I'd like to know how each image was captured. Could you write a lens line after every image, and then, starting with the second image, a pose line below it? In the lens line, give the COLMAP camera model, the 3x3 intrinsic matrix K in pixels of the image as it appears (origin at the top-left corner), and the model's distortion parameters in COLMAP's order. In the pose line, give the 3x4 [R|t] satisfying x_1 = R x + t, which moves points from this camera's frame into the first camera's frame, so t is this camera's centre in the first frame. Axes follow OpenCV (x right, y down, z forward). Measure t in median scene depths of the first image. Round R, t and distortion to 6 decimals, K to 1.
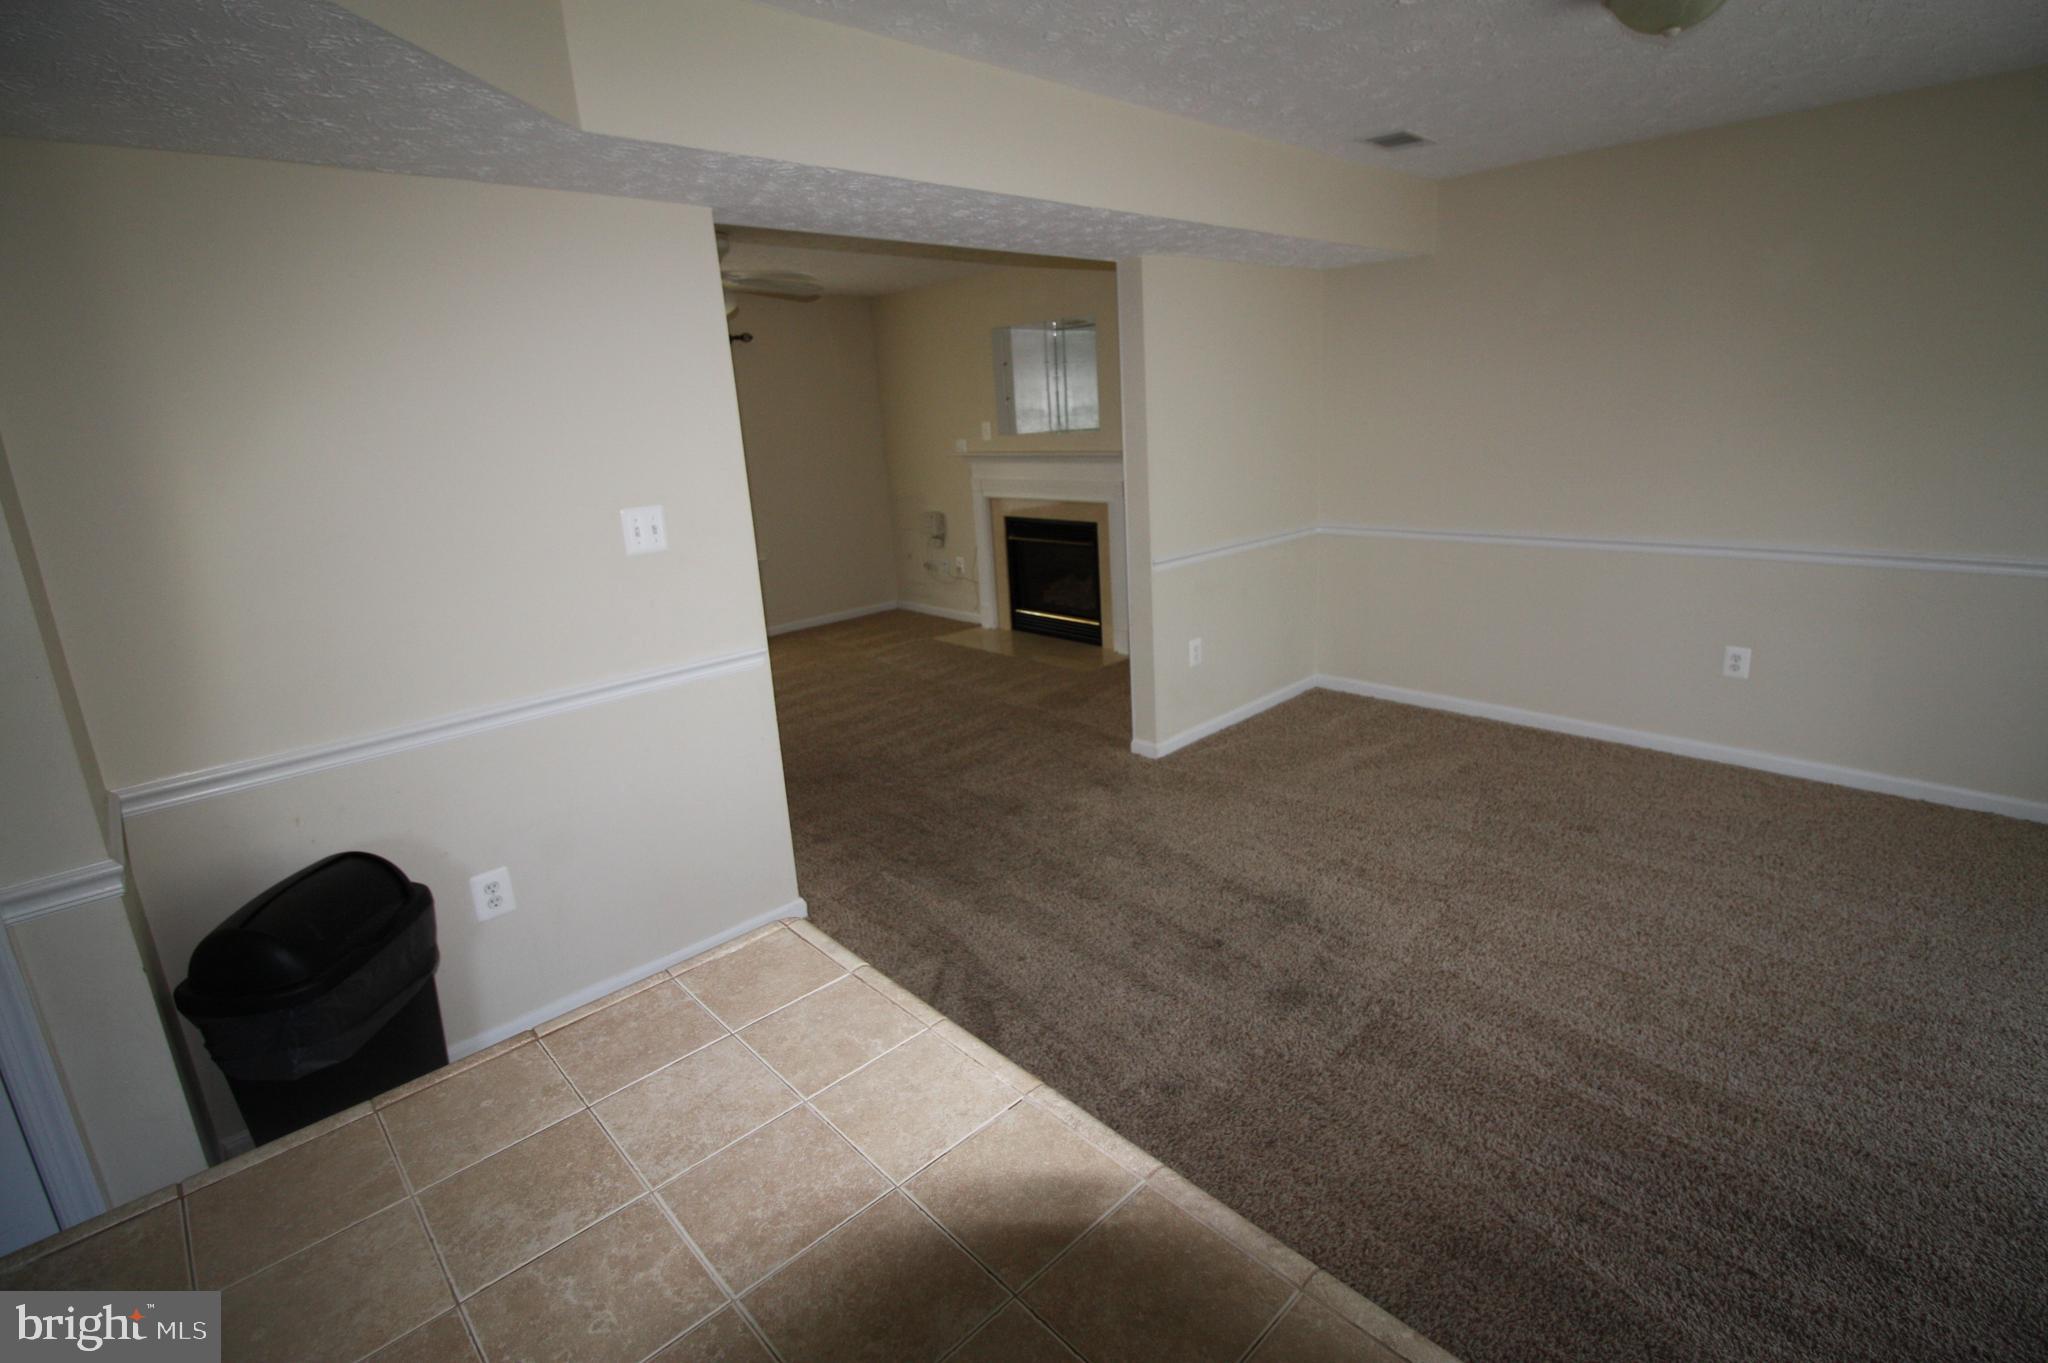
lens RADIAL K [[959.4, 0, 1015.2], [0, 959.4, 667.1], [0, 0, 1]] dist [-0.021338, -0.004138]
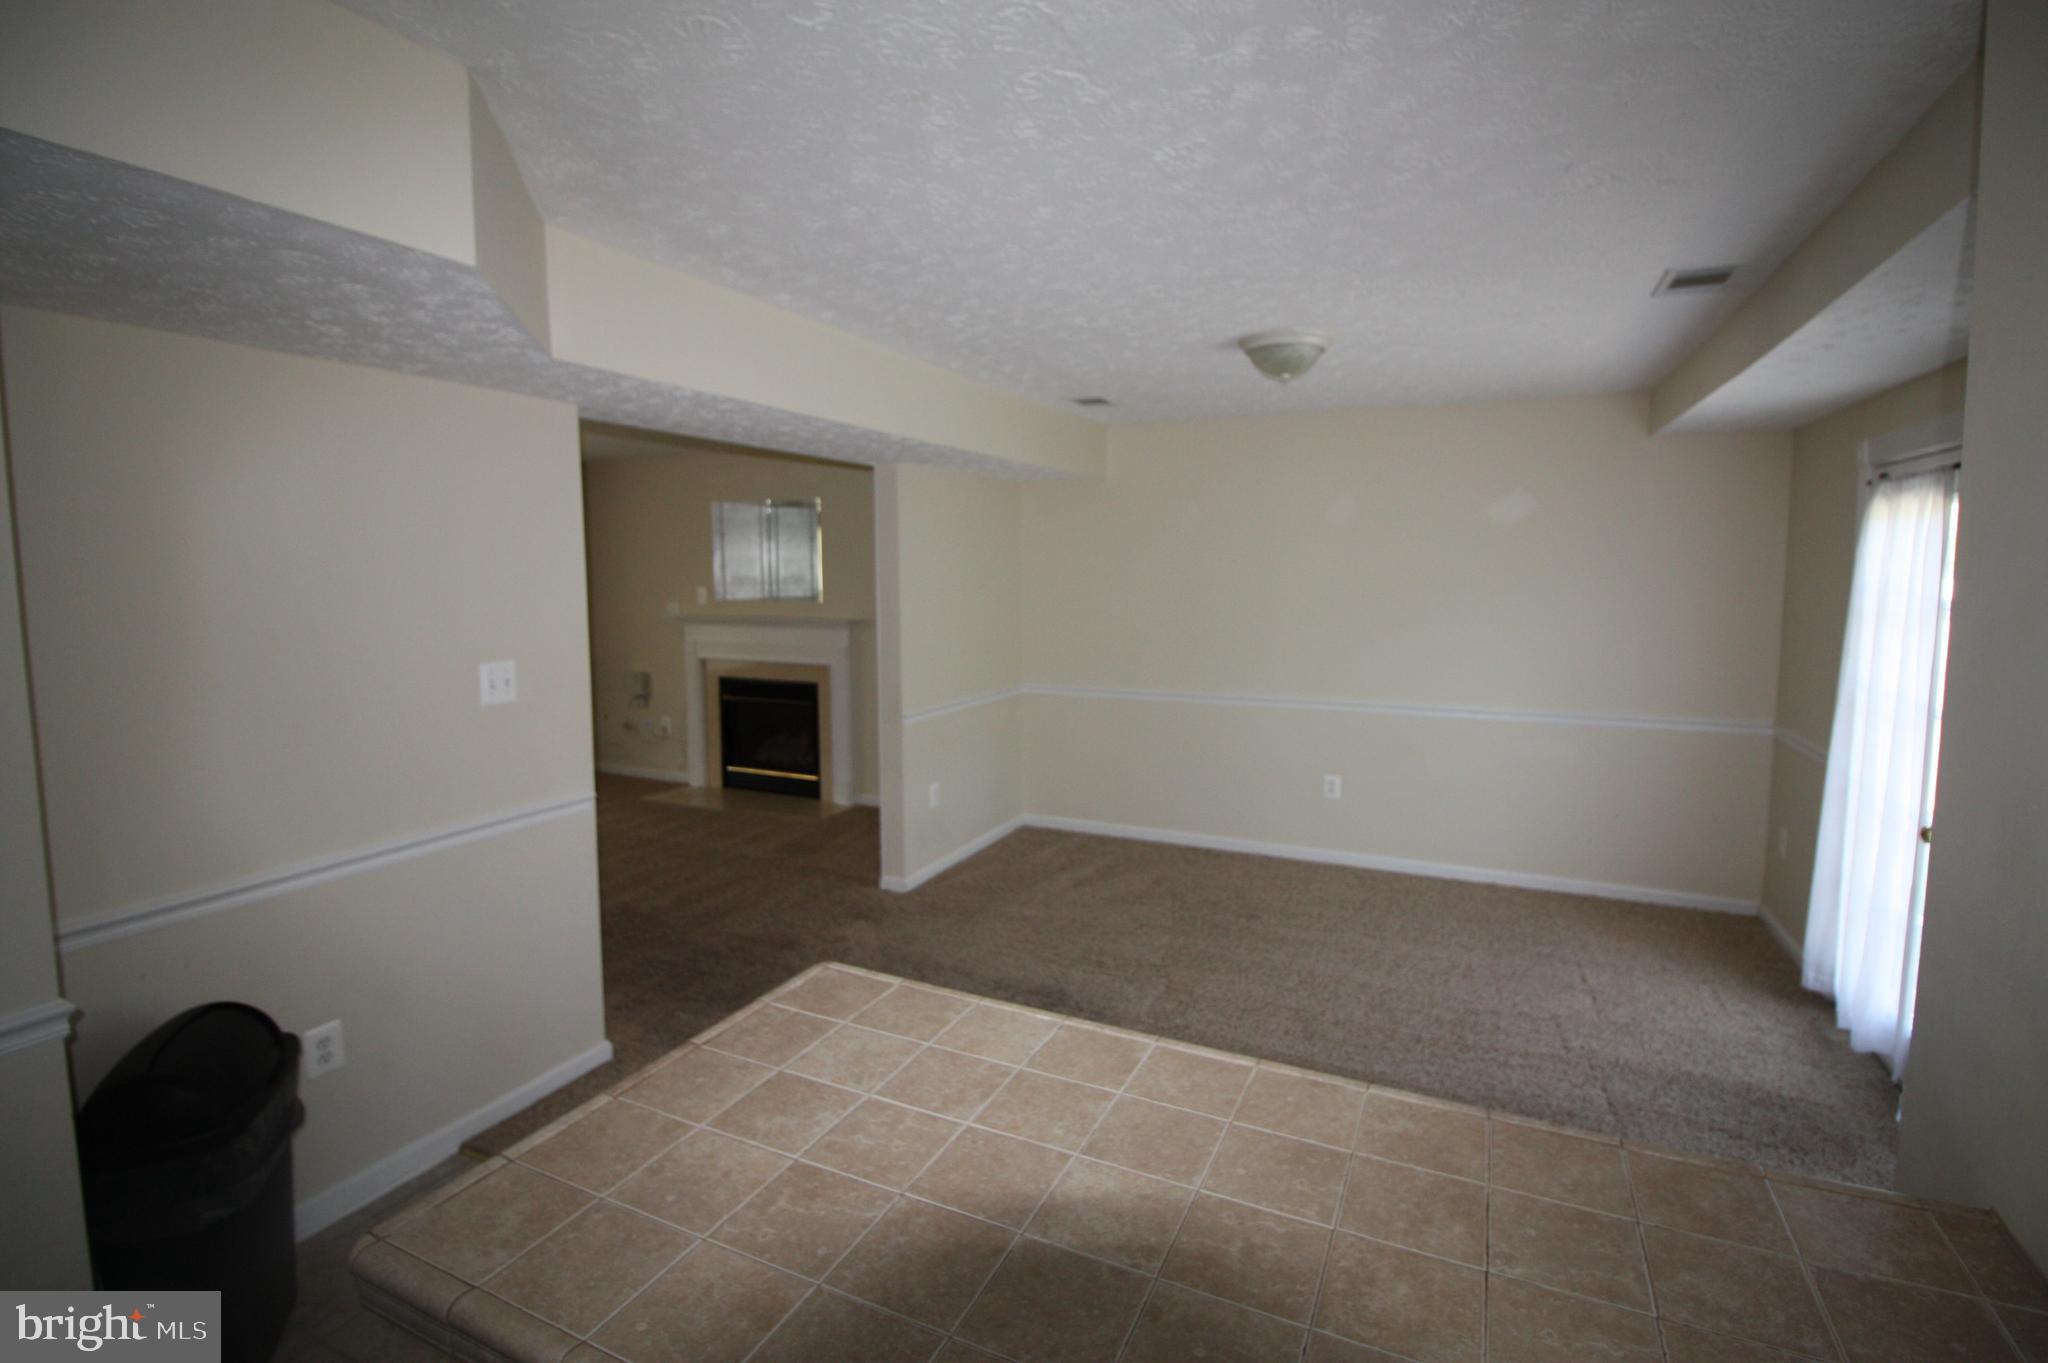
lens RADIAL K [[959.4, 0, 1026.5], [0, 959.4, 678.2], [0, 0, 1]] dist [-0.021338, -0.004138]
pose [[0.931753, 0.010157, 0.362950, -0.140148], [0.047093, 0.987784, -0.148540, 0.023985], [-0.360025, 0.155495, 0.919893, -0.123930]]
